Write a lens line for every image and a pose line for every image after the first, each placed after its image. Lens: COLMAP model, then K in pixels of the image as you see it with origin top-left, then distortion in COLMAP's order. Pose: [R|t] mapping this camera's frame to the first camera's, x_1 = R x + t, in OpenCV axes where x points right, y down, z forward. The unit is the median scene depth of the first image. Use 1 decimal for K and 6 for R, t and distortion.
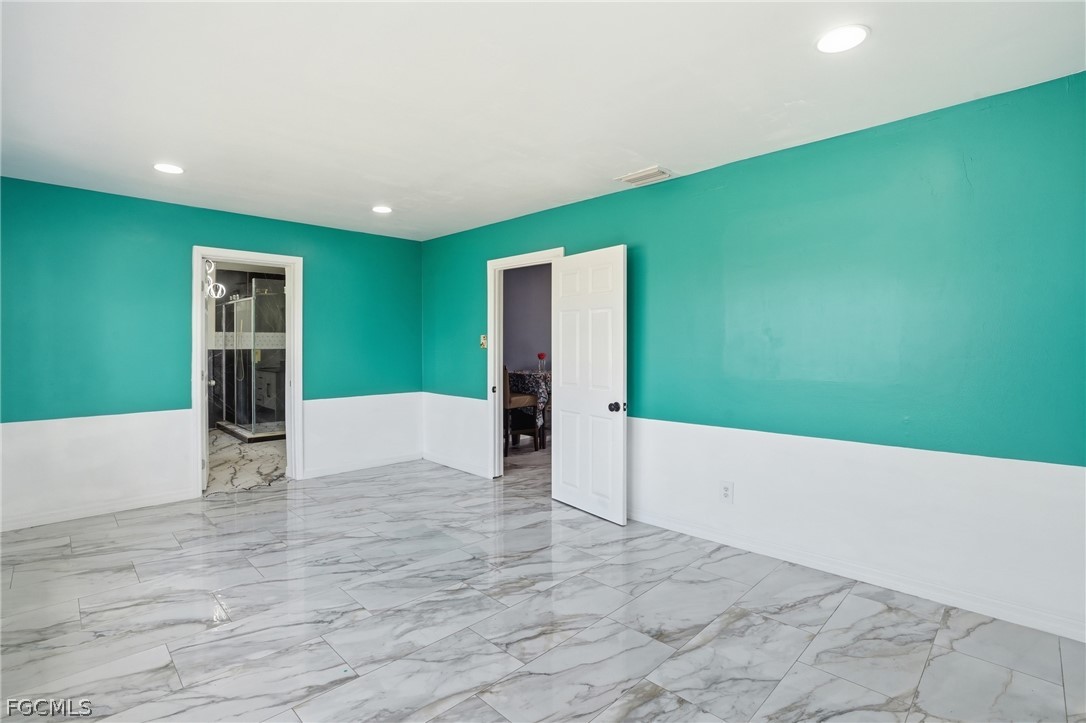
lens RADIAL K [[516.4, 0, 540.4], [0, 516.4, 347.6], [0, 0, 1]] dist [-0.062287, 0.022362]
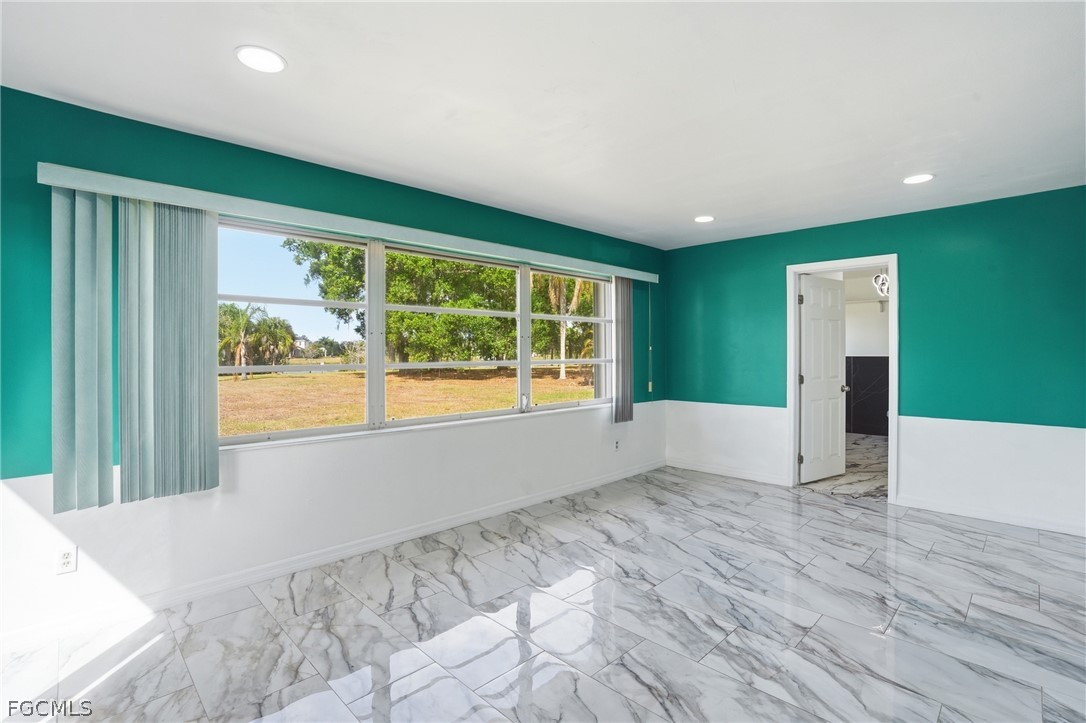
lens RADIAL K [[505.7, 0, 534.8], [0, 505.7, 362.8], [0, 0, 1]] dist [-0.072791, 0.026910]
pose [[-0.013433, 0.021565, -0.999677, 0.689443], [-0.002626, 0.999763, 0.021602, -0.008780], [0.999906, 0.002916, -0.013373, 0.670052]]
